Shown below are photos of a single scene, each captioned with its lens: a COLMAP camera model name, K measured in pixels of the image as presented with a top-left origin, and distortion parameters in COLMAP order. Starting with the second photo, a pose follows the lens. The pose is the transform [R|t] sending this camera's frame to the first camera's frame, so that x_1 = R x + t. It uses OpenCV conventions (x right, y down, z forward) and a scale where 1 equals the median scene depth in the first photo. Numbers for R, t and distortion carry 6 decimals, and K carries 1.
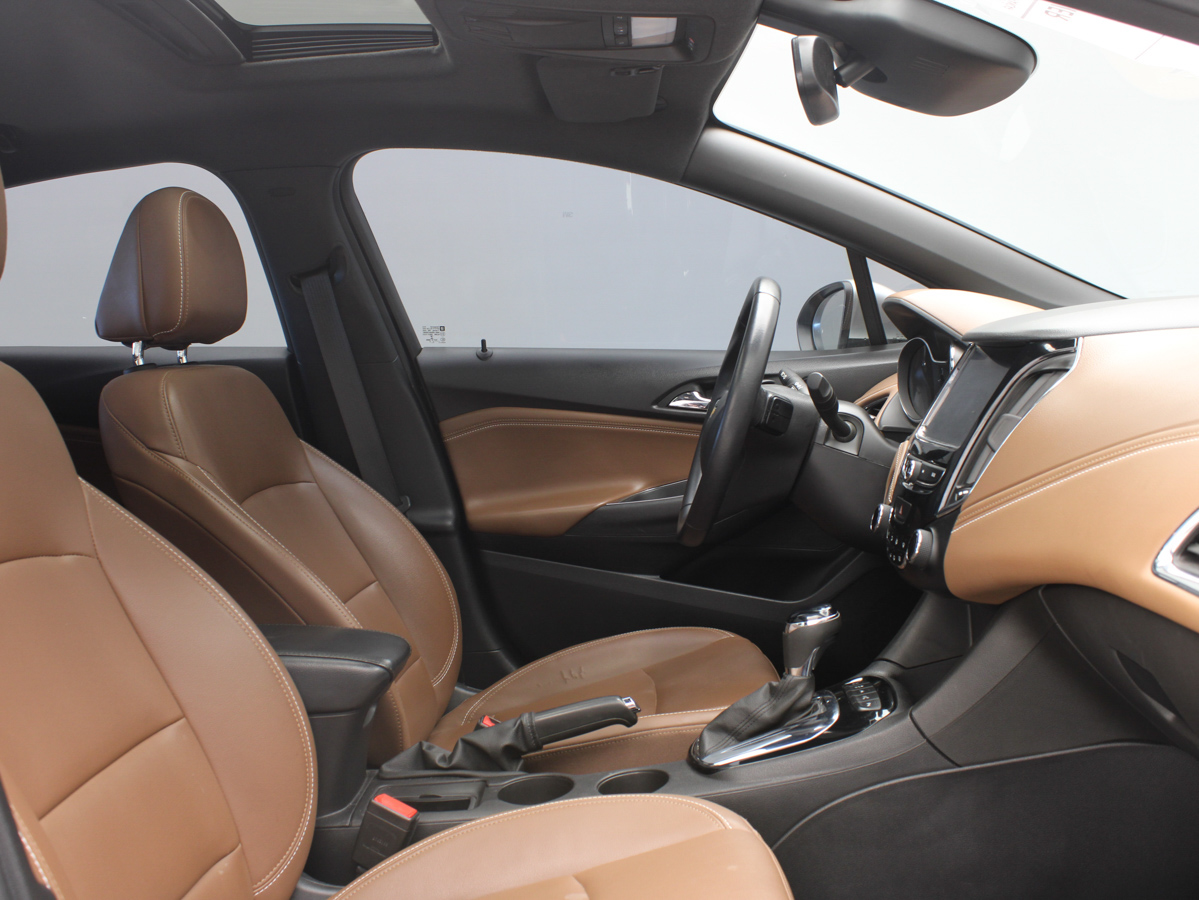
lens RADIAL K [[1194.3, 0, 599.5], [0, 1194.3, 450.0], [0, 0, 1]] dist [-0.161833, 0.142503]
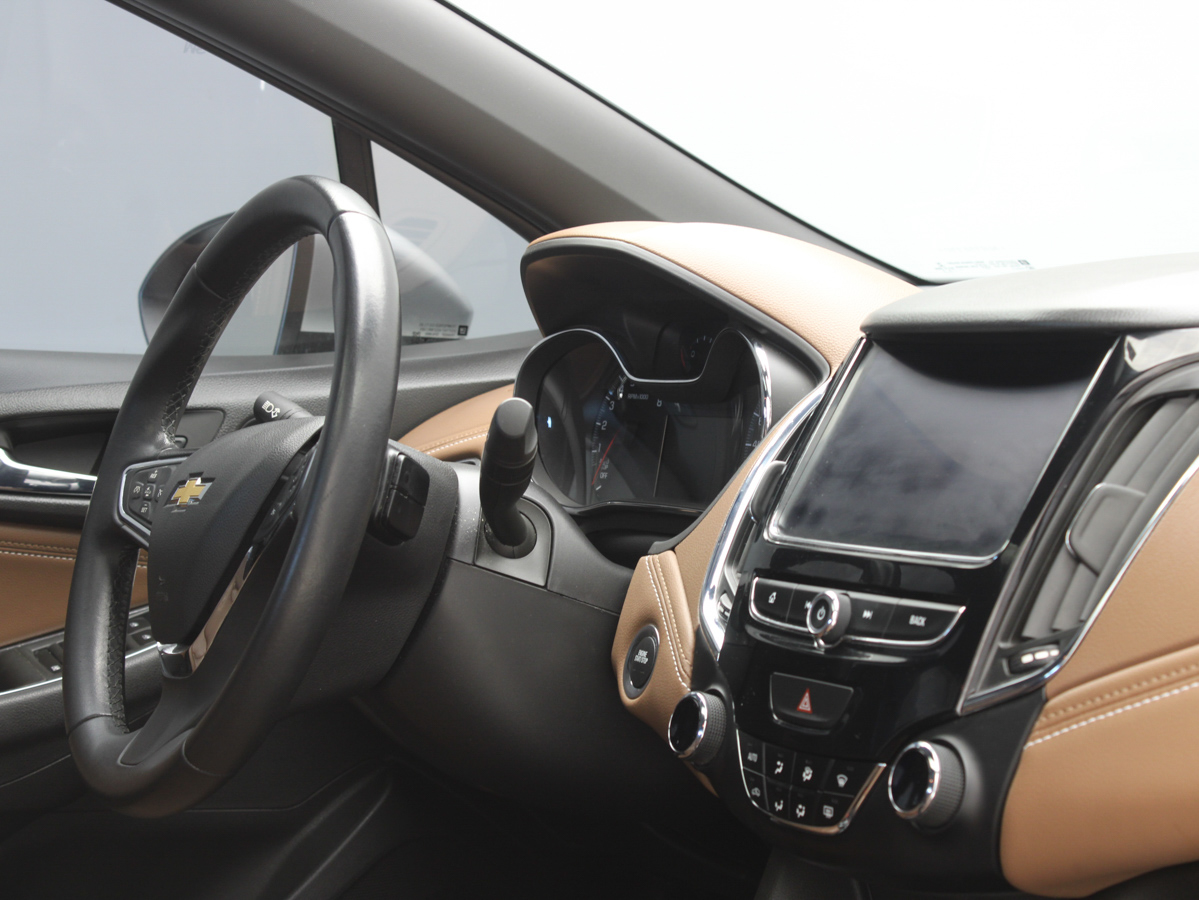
lens RADIAL K [[2508.3, 0, 599.5], [0, 2508.3, 450.0], [0, 0, 1]] dist [0.009453, 0.132986]
pose [[0.861557, 0.006236, 0.507623, -0.252620], [0.022085, 0.998518, -0.049749, 0.000426], [-0.507181, 0.054073, 0.860142, 0.183151]]
